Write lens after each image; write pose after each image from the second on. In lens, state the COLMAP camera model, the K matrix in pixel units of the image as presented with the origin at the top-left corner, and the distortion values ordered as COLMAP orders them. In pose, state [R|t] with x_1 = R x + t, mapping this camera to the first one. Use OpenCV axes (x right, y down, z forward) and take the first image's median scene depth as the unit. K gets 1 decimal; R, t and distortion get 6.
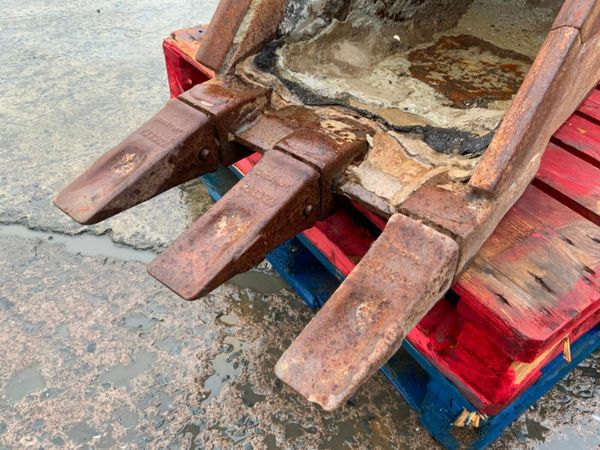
lens RADIAL K [[489.1, 0, 302.1], [0, 489.1, 228.2], [0, 0, 1]] dist [0.064910, -0.129968]
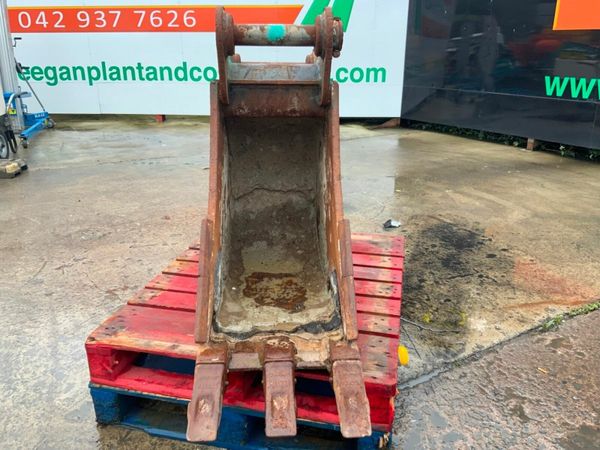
lens RADIAL K [[489.1, 0, 302.1], [0, 489.1, 228.2], [0, 0, 1]] dist [0.064910, -0.129968]
pose [[0.730516, -0.261470, 0.630856, -1.029491], [0.471103, 0.861731, -0.188366, -0.173500], [-0.494376, 0.434802, 0.752688, -0.844592]]
